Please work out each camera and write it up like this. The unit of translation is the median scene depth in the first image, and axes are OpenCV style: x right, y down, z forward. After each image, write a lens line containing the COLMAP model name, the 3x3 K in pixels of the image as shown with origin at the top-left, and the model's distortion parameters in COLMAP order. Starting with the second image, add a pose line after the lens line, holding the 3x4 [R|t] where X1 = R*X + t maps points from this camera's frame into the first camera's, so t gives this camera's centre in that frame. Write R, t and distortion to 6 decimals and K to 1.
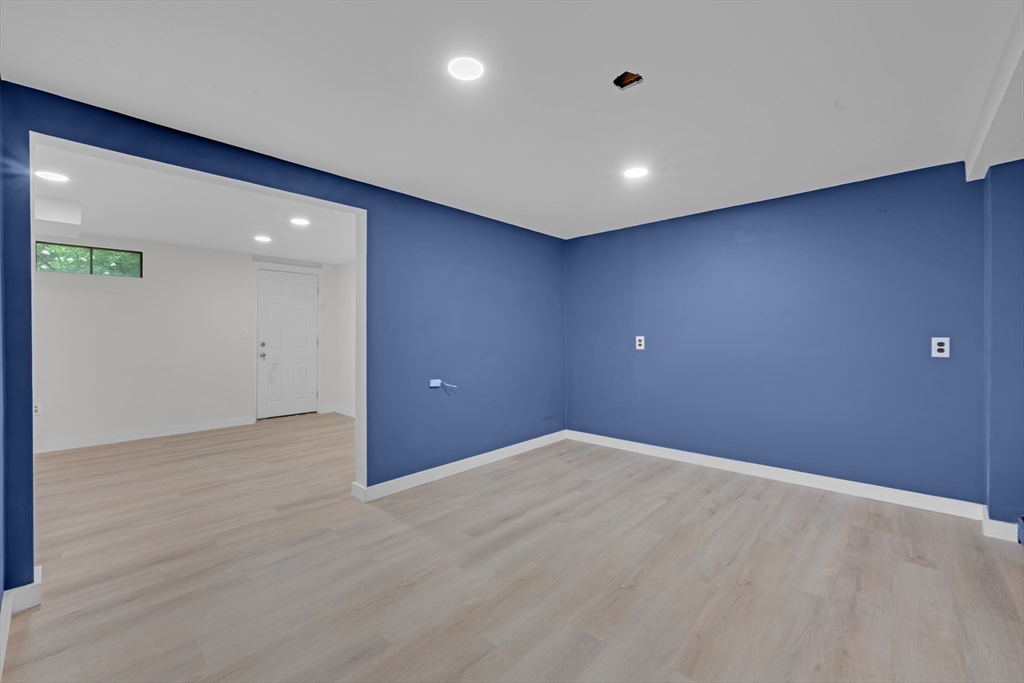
lens RADIAL K [[404.5, 0, 512.0], [0, 404.5, 341.5], [0, 0, 1]] dist [0.001567, 0.000407]
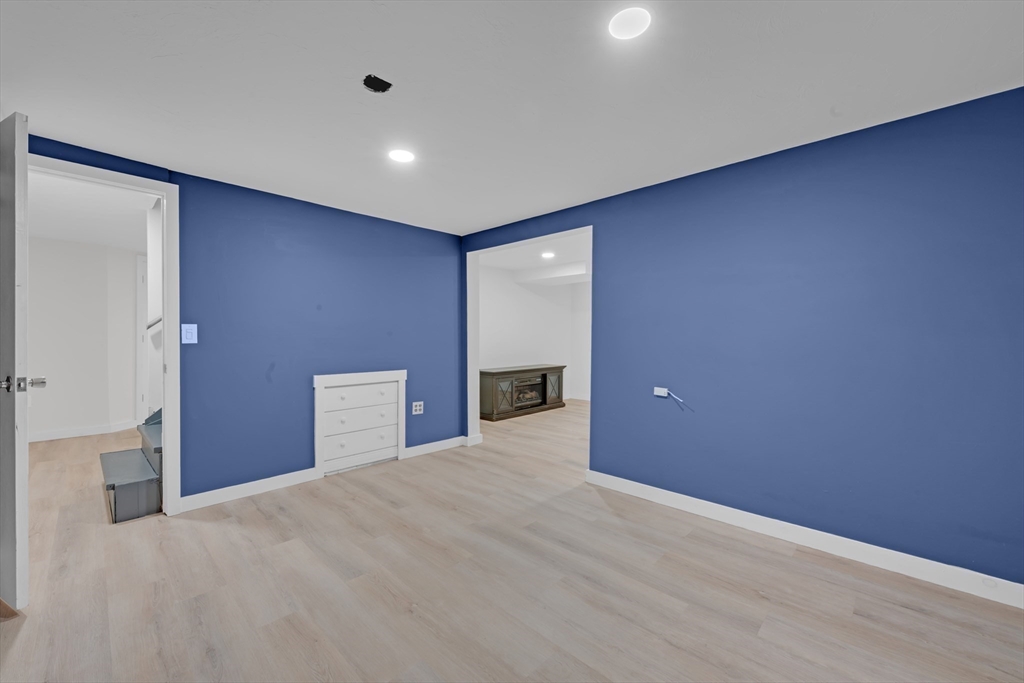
lens RADIAL K [[405.3, 0, 522.8], [0, 405.3, 343.7], [0, 0, 1]] dist [0.001169, 0.000074]
pose [[0.008109, 0.017744, -0.999810, 0.825626], [-0.016543, 0.999708, 0.017608, -0.012340], [0.999830, 0.016398, 0.008400, 0.850027]]
